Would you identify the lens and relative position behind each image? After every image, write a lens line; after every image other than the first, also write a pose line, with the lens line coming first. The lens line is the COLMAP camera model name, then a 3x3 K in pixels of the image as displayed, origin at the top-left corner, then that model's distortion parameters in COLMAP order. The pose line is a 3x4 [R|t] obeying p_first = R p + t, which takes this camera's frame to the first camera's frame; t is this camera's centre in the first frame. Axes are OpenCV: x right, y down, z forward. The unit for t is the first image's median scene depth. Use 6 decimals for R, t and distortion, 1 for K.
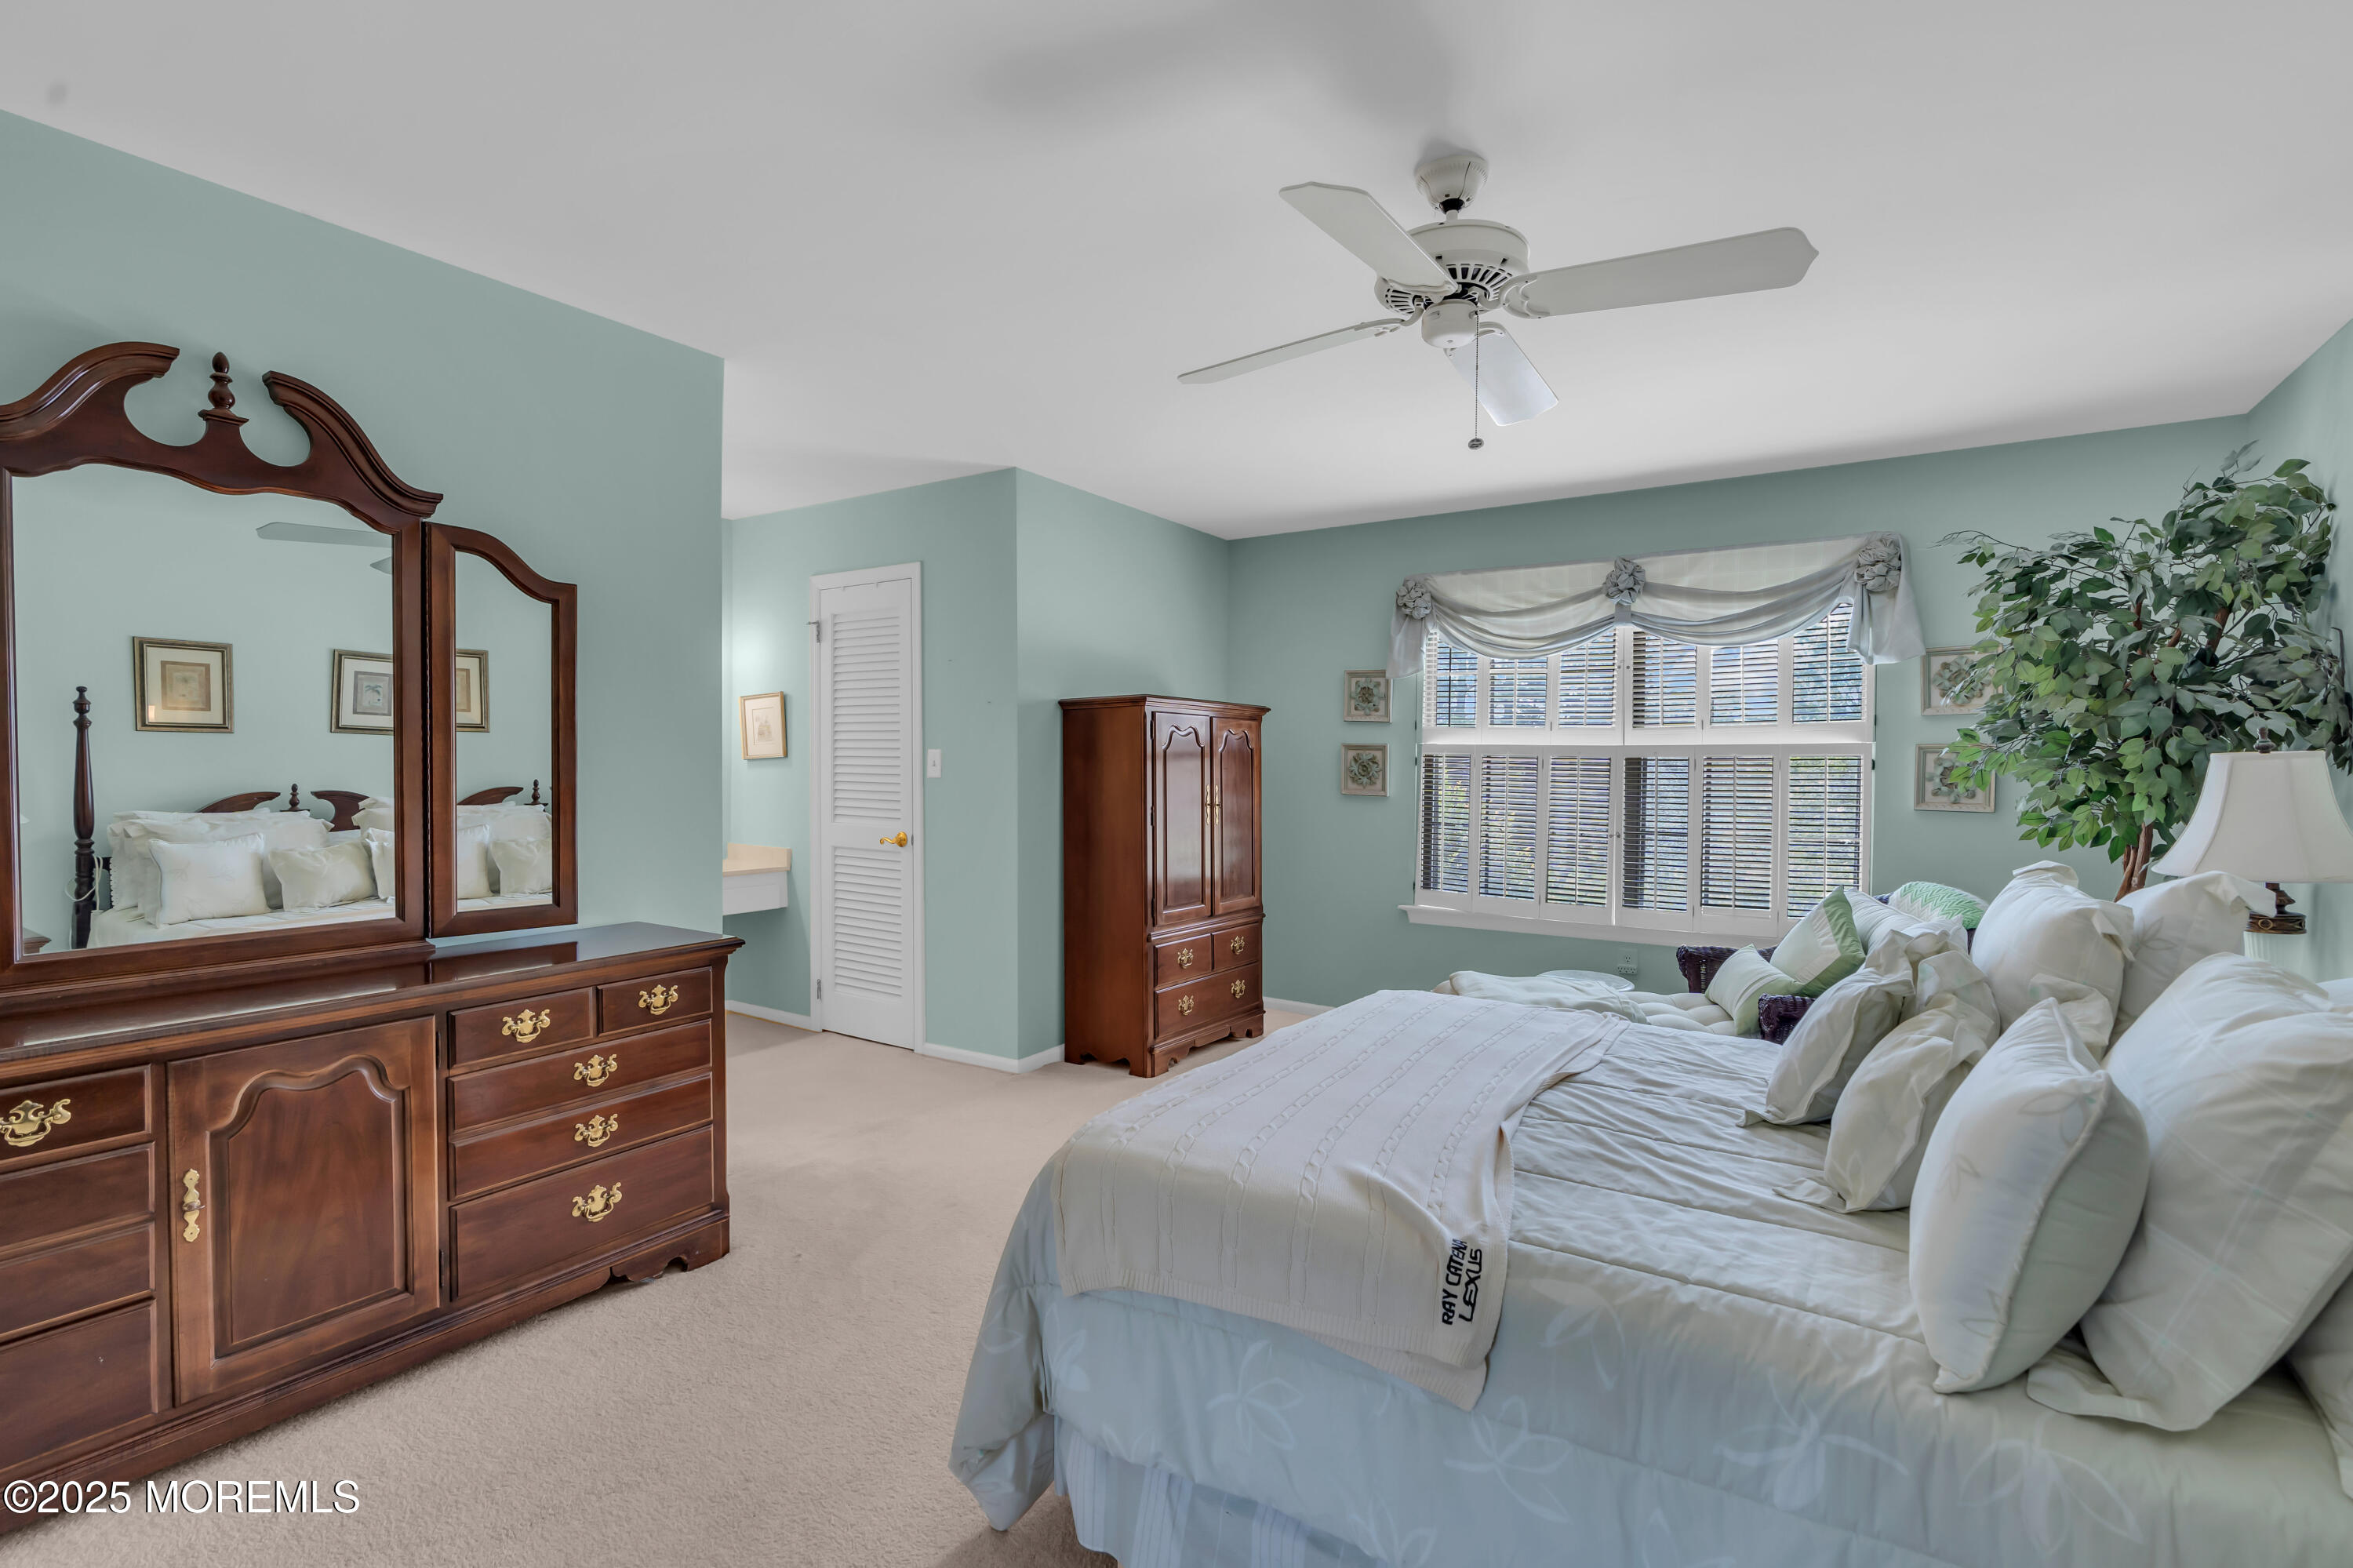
lens RADIAL K [[1090.0, 0, 1181.7], [0, 1090.0, 774.8], [0, 0, 1]] dist [-0.005012, 0.003595]
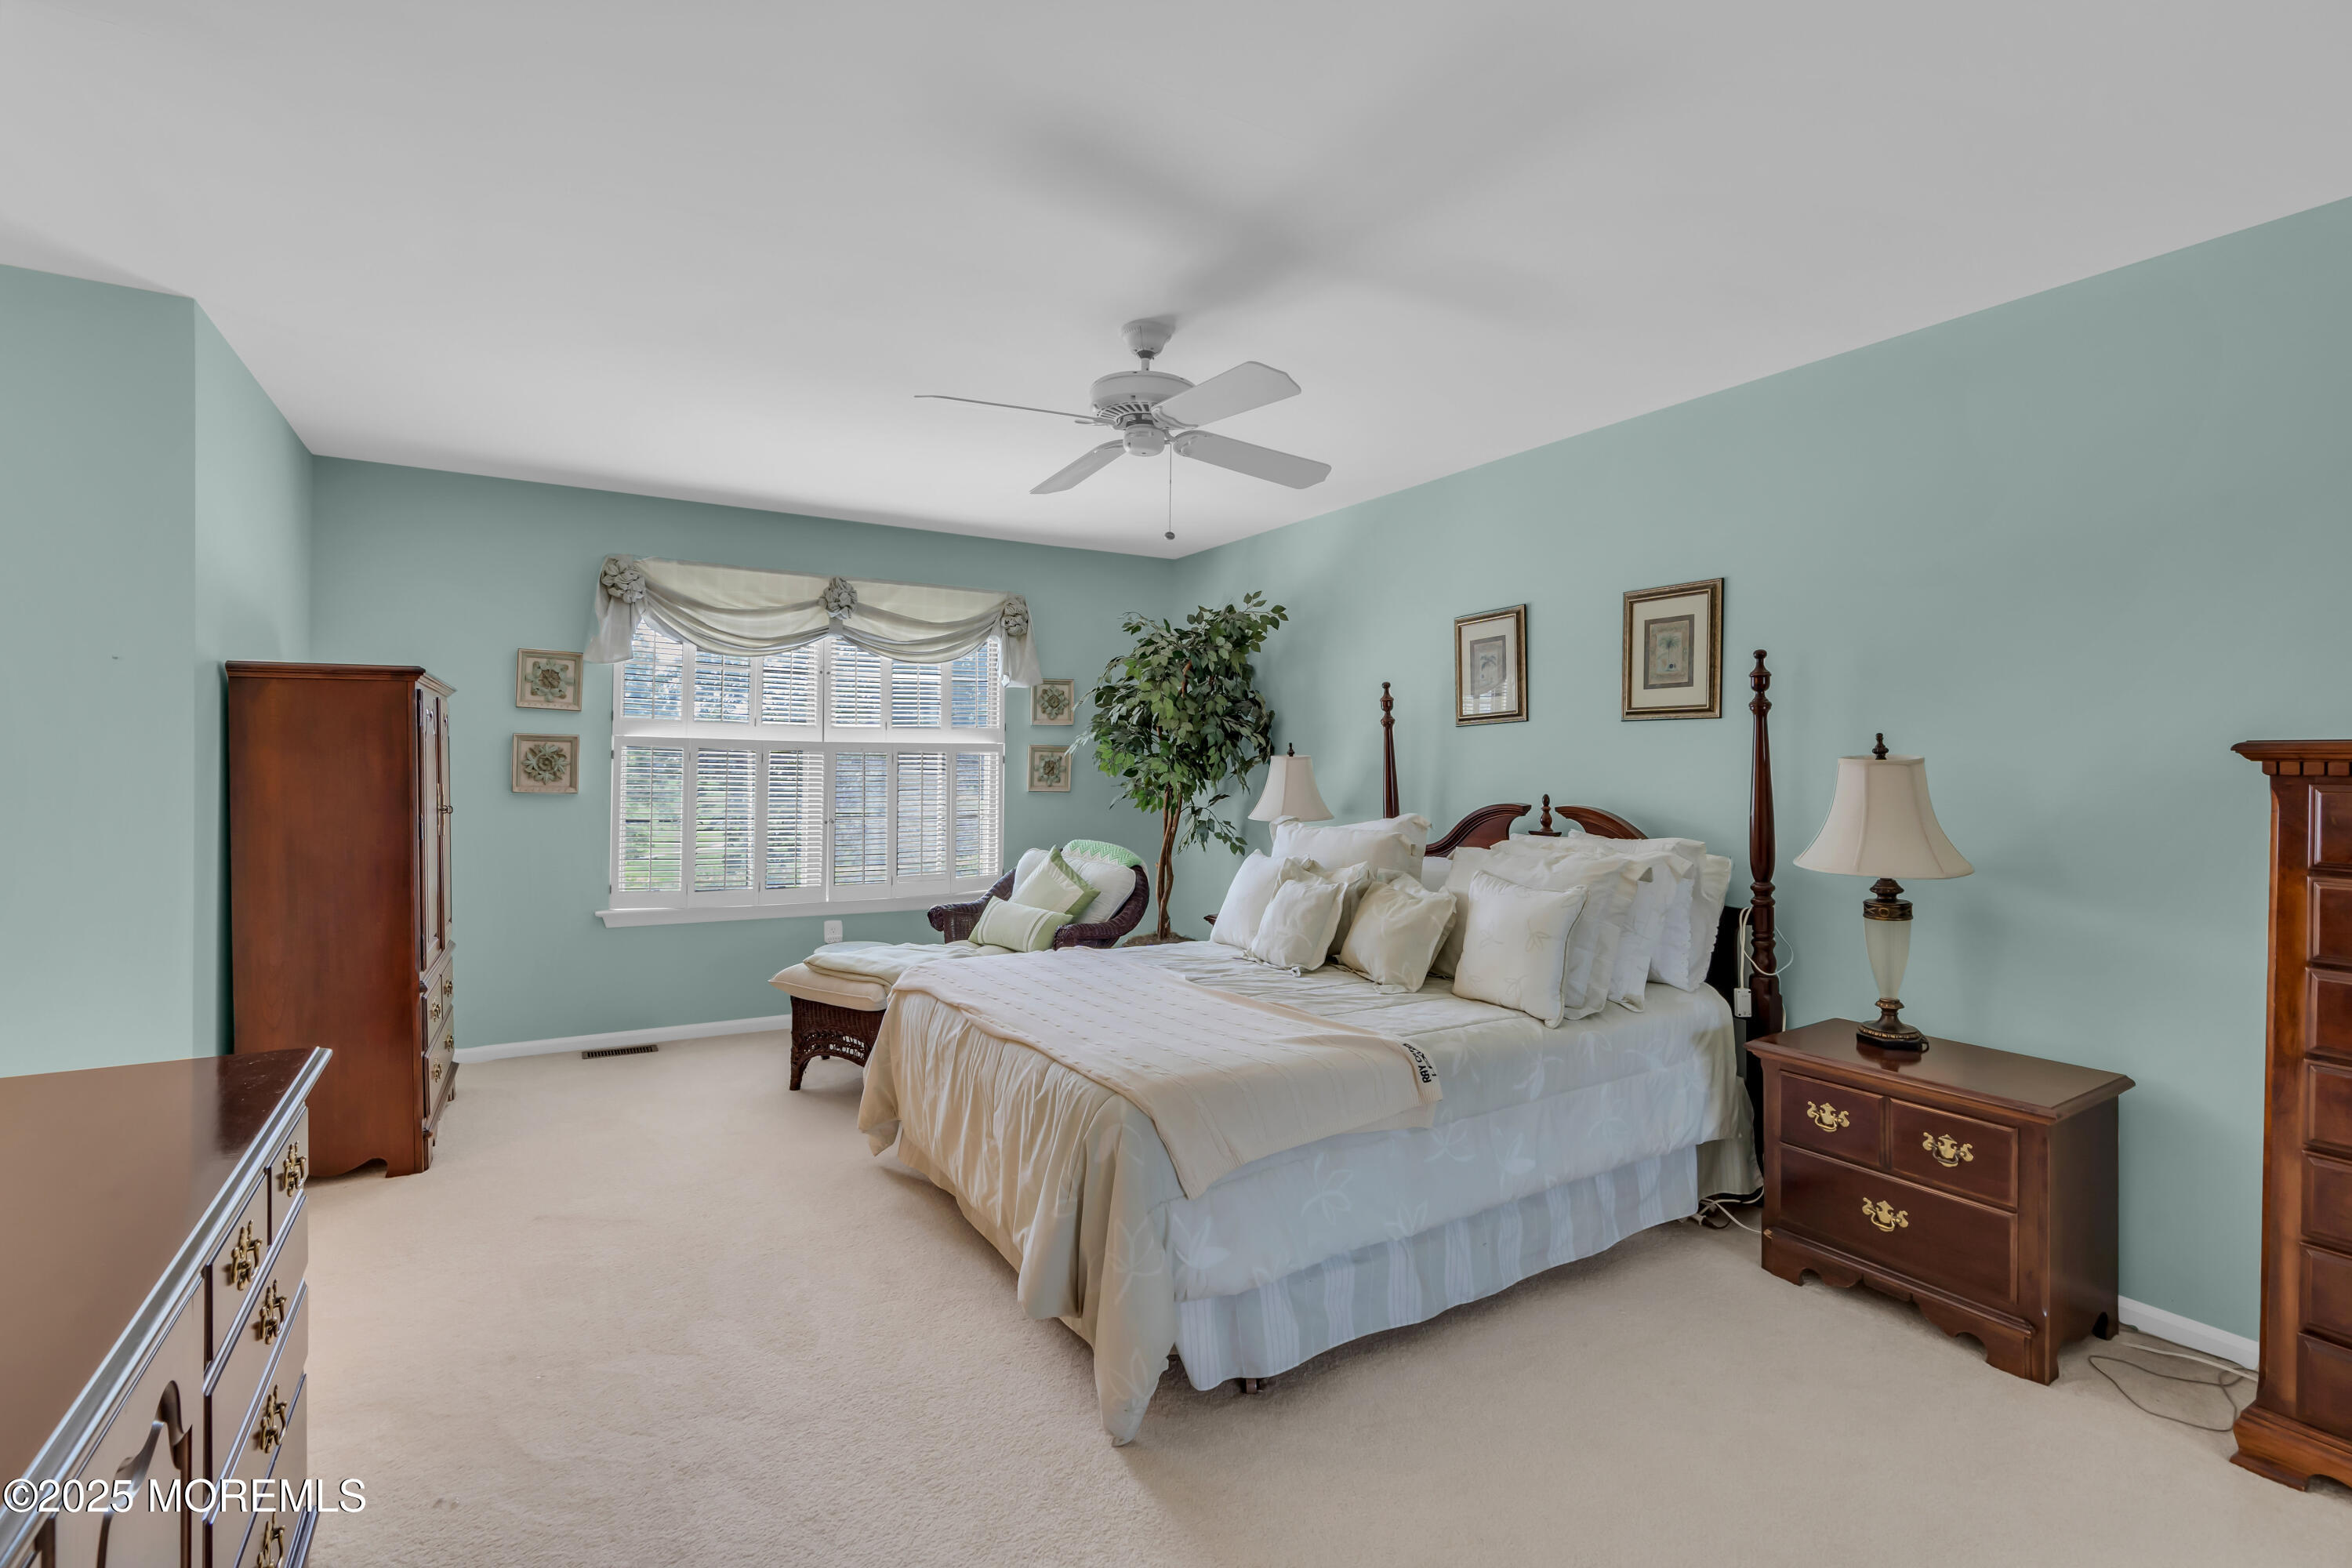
lens RADIAL K [[1089.5, 0, 1178.6], [0, 1089.5, 773.6], [0, 0, 1]] dist [-0.005012, 0.003595]
pose [[0.422732, -0.010209, 0.906197, -0.480764], [0.003680, 0.999948, 0.009549, -0.003823], [-0.906247, -0.000702, 0.422748, 0.196886]]
